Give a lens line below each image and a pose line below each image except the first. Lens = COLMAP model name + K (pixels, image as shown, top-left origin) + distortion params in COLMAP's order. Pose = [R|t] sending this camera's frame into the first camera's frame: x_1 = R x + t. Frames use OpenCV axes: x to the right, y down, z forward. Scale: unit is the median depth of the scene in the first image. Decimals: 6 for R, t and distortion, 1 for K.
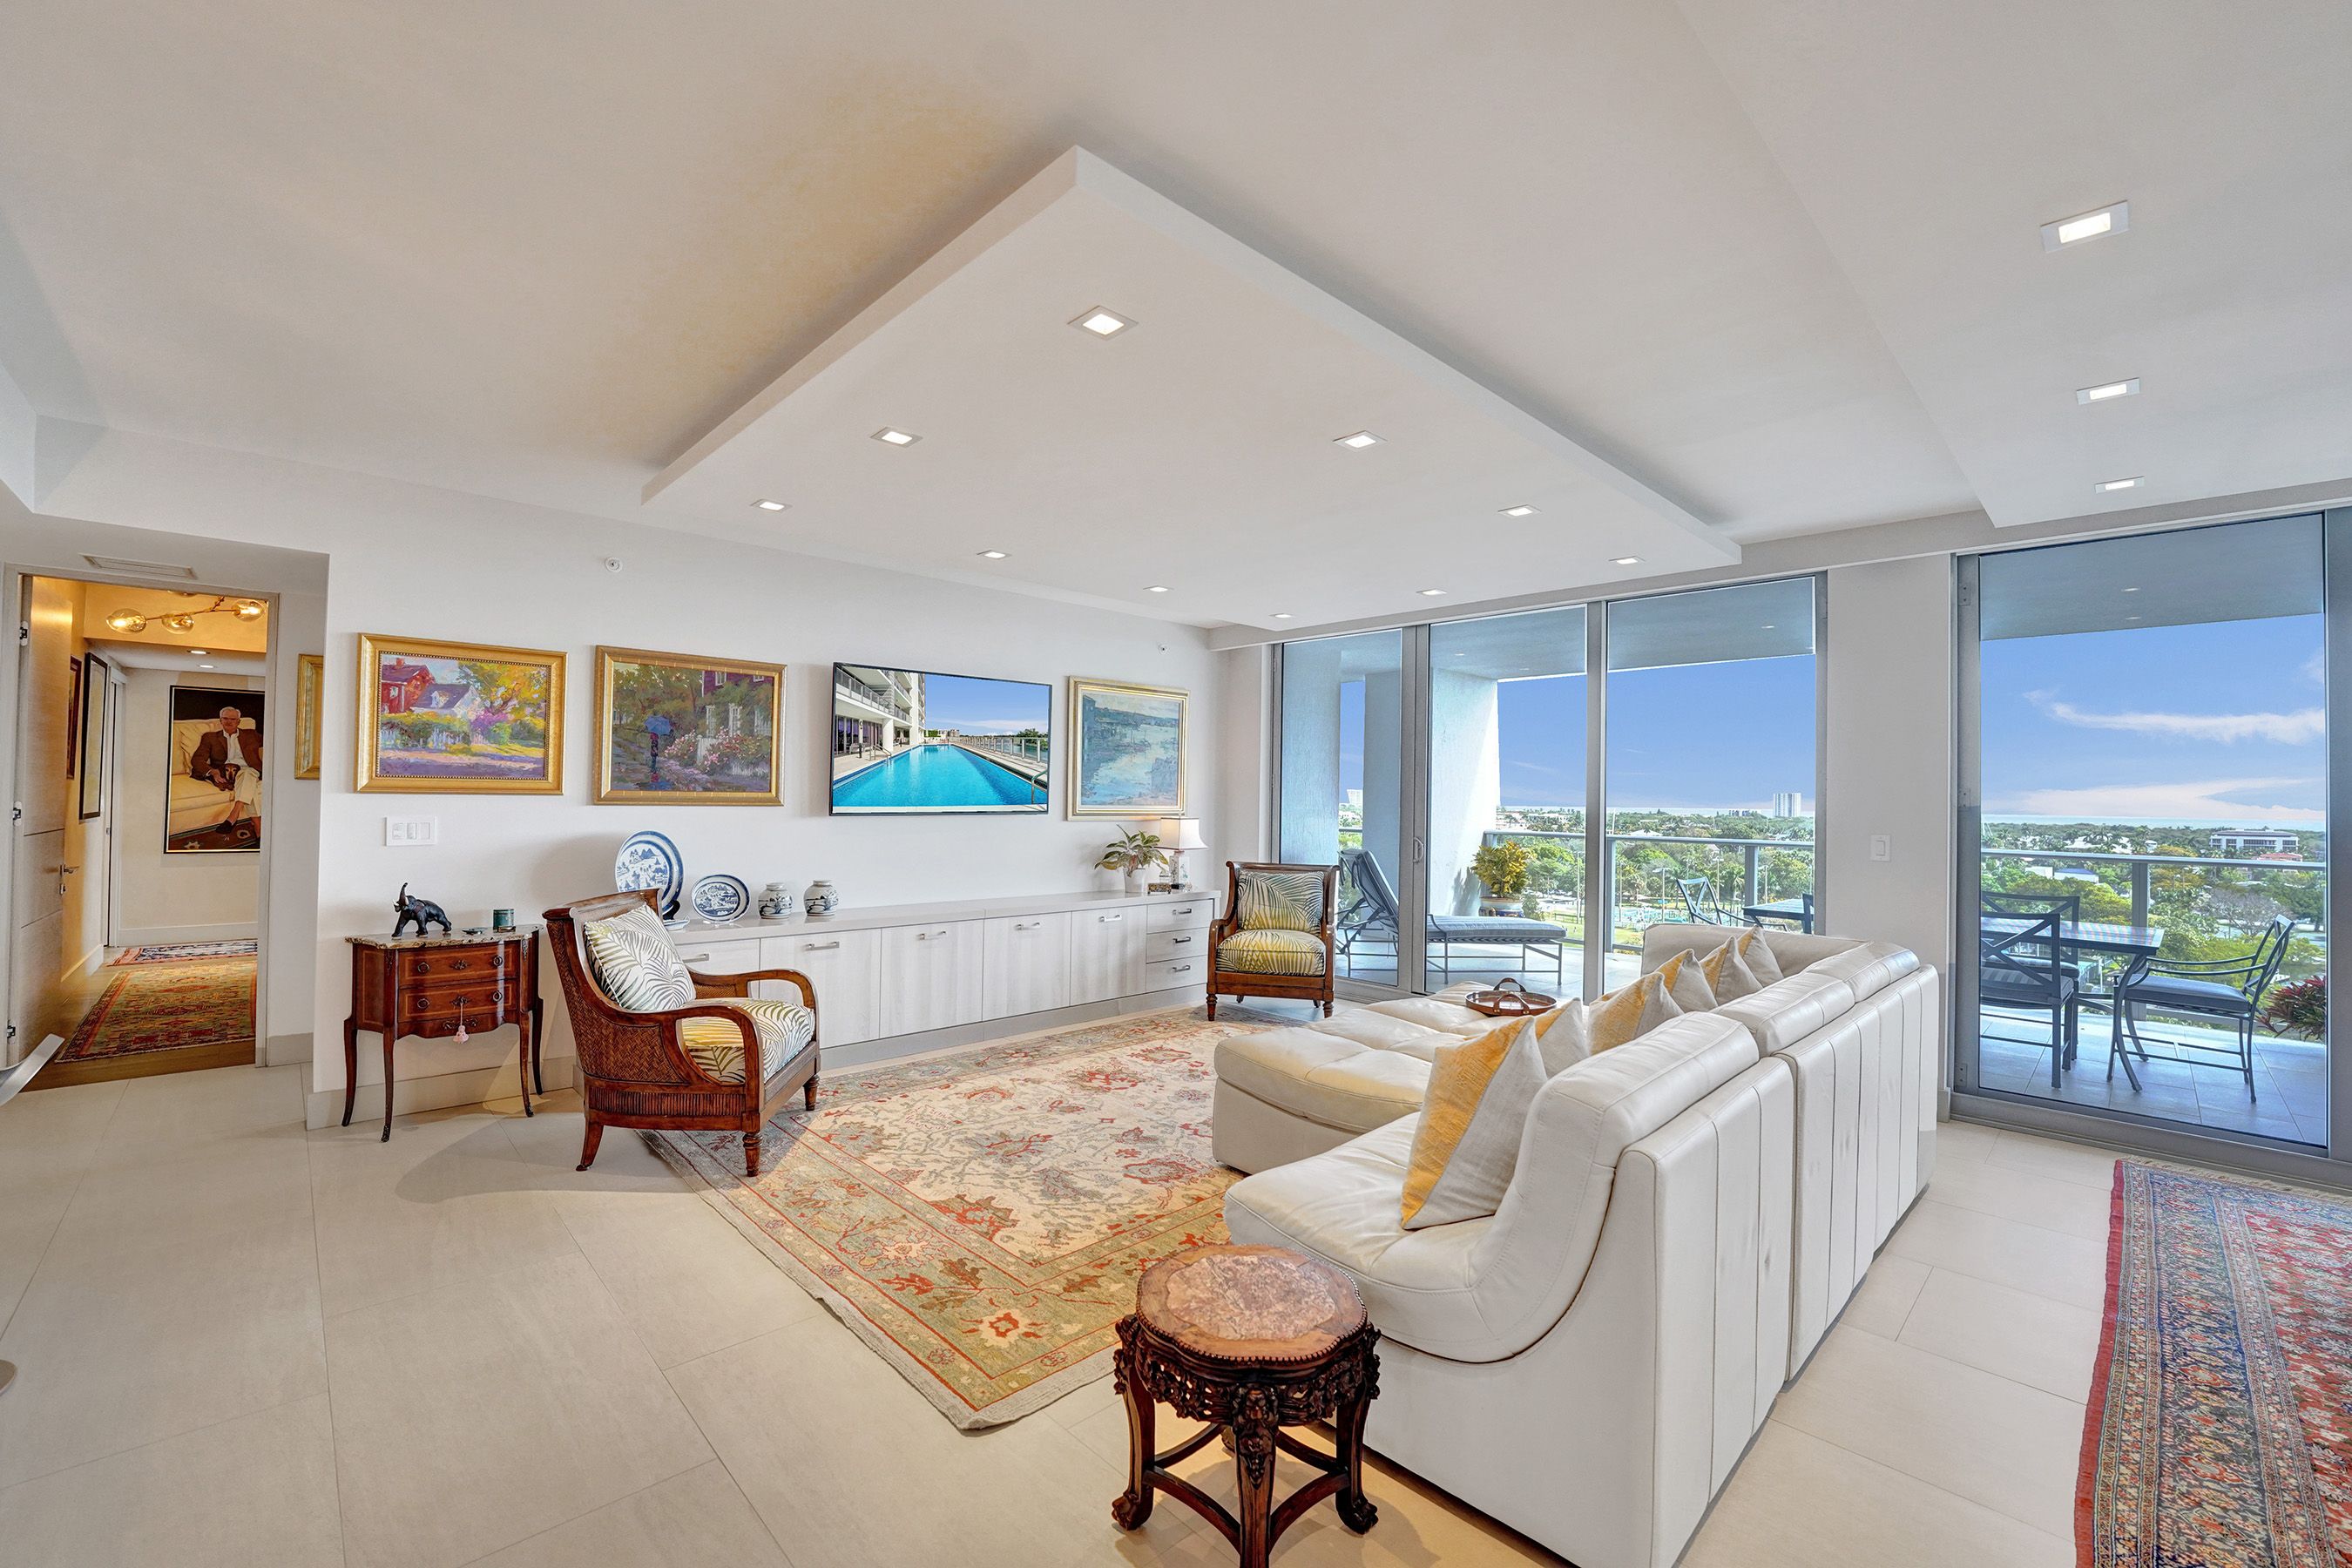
lens RADIAL K [[962.8, 0, 1168.9], [0, 962.8, 786.0], [0, 0, 1]] dist [-0.016098, -0.000007]
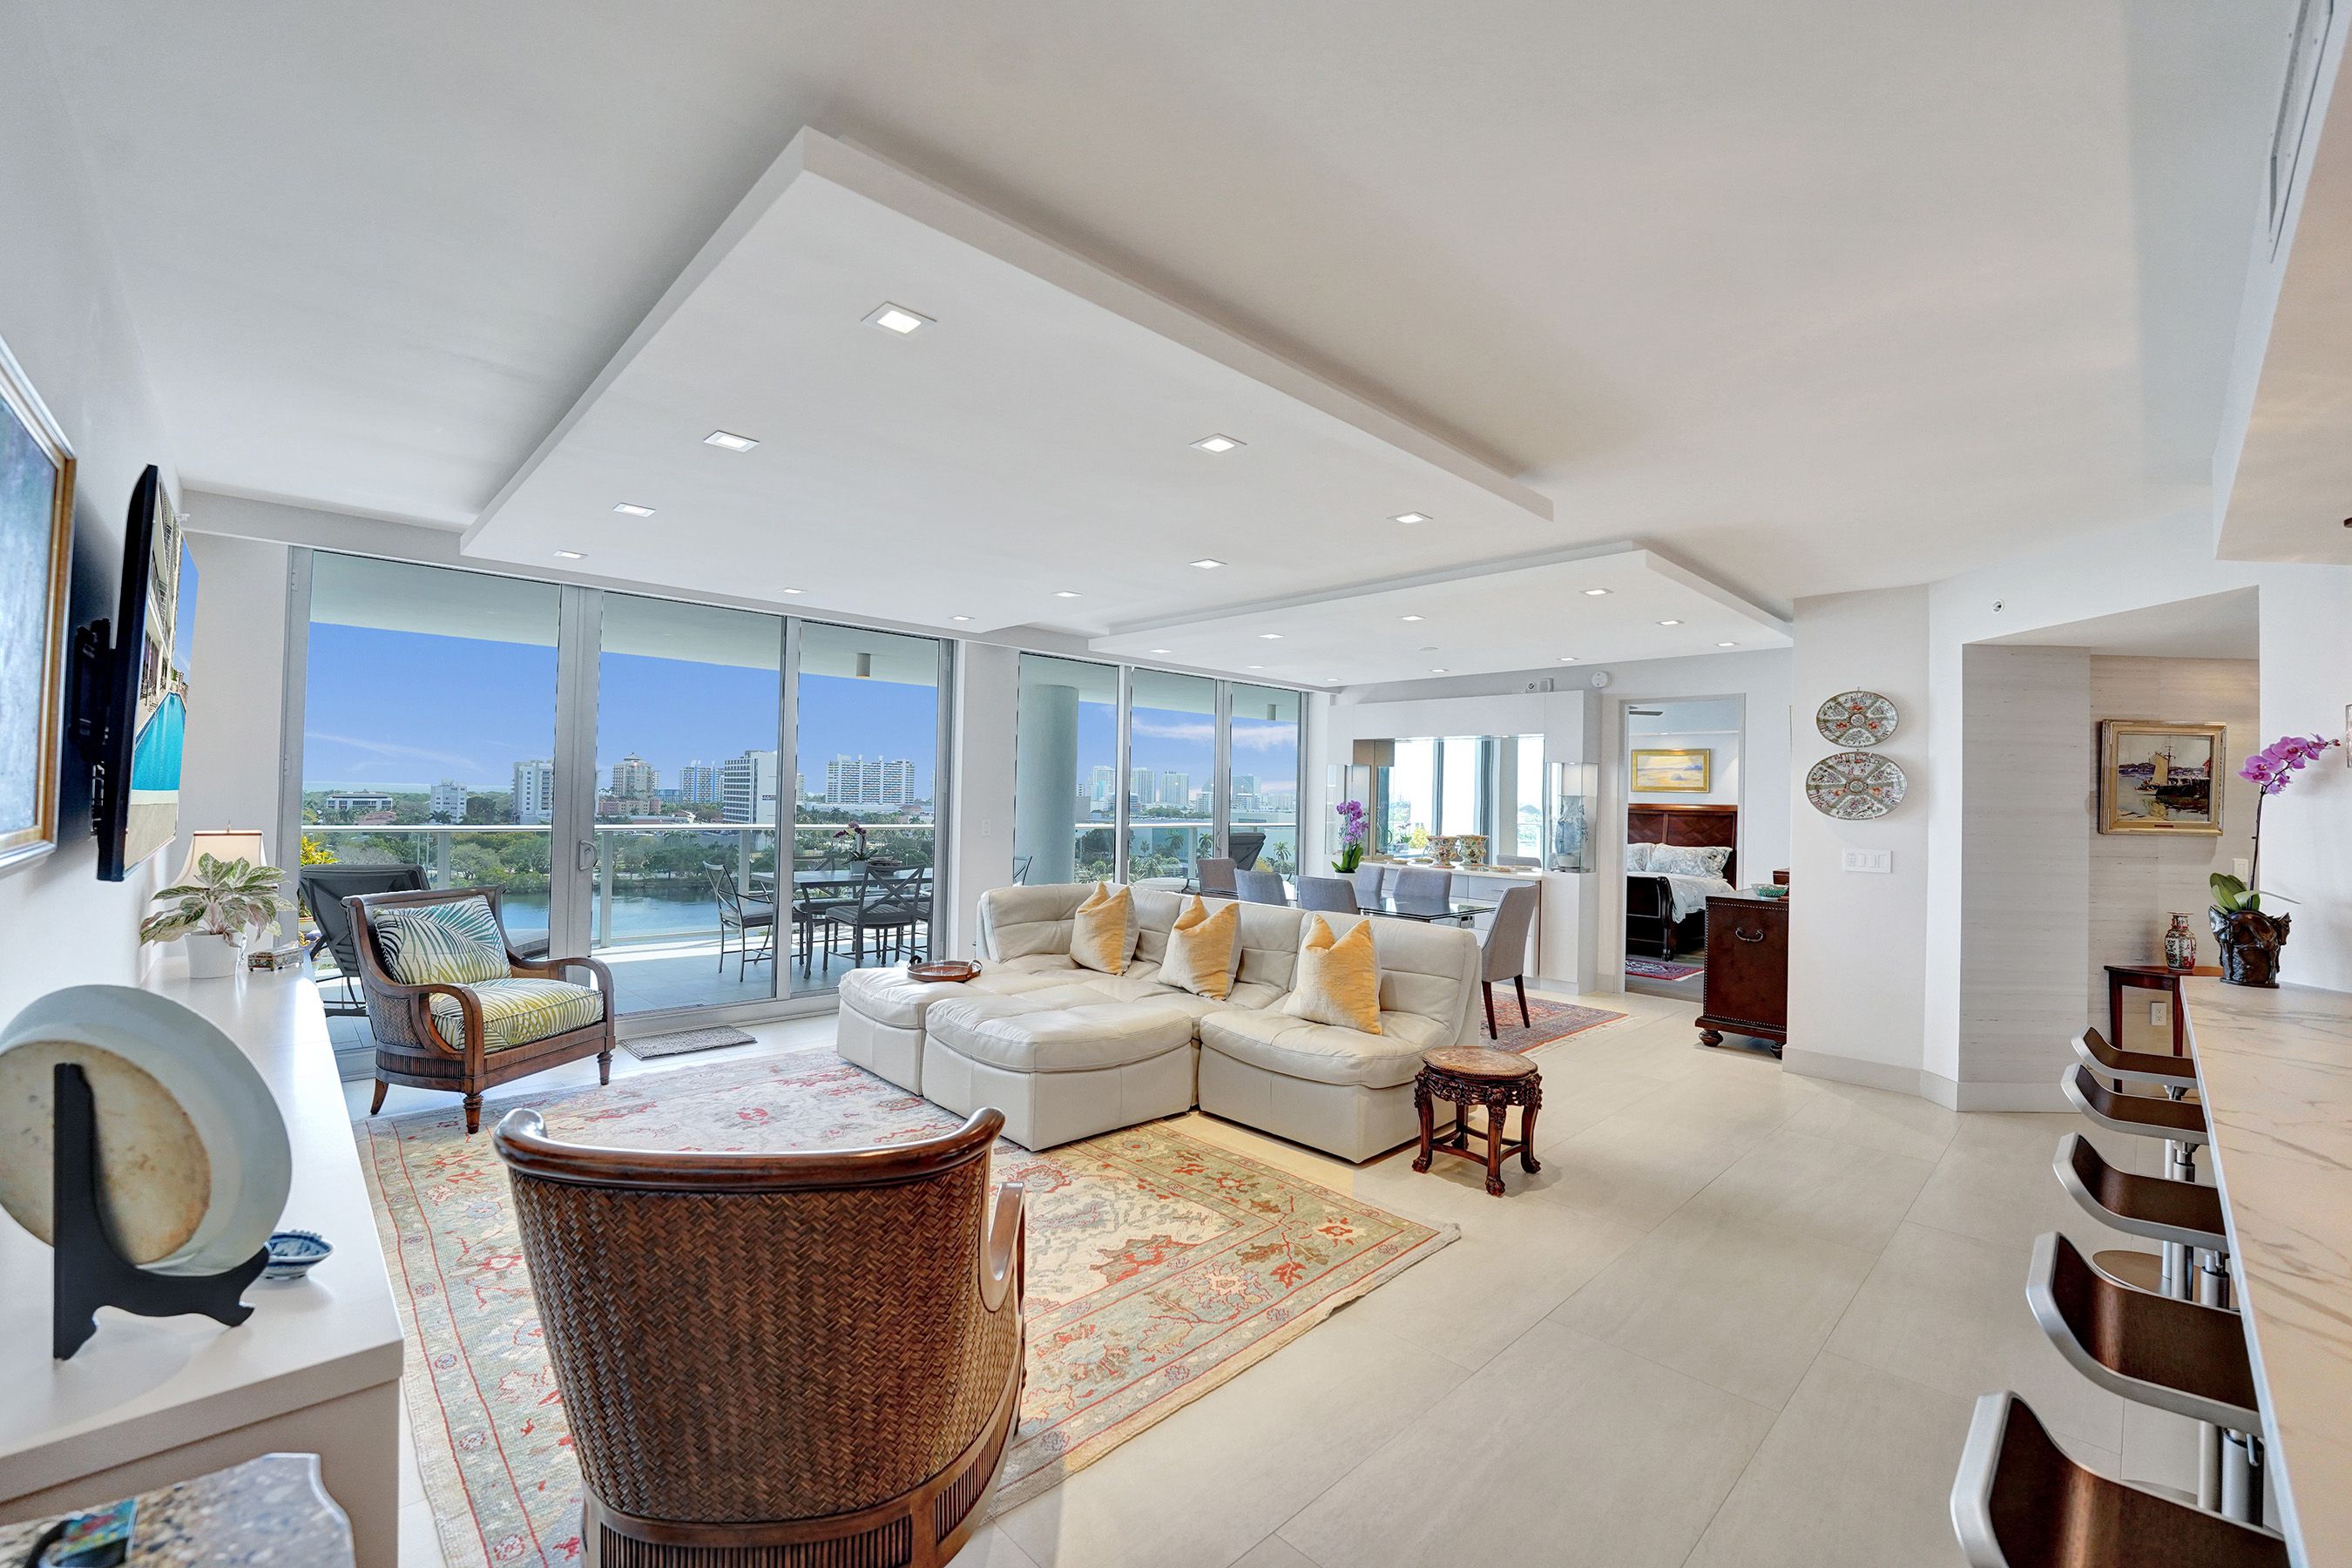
lens RADIAL K [[958.4, 0, 1172.8], [0, 958.4, 781.2], [0, 0, 1]] dist [-0.014053, 0.000070]
pose [[-0.011944, 0.000841, 0.999928, -0.835752], [-0.035082, 0.999384, -0.001260, -0.021645], [-0.999313, -0.035094, -0.011908, 0.716893]]
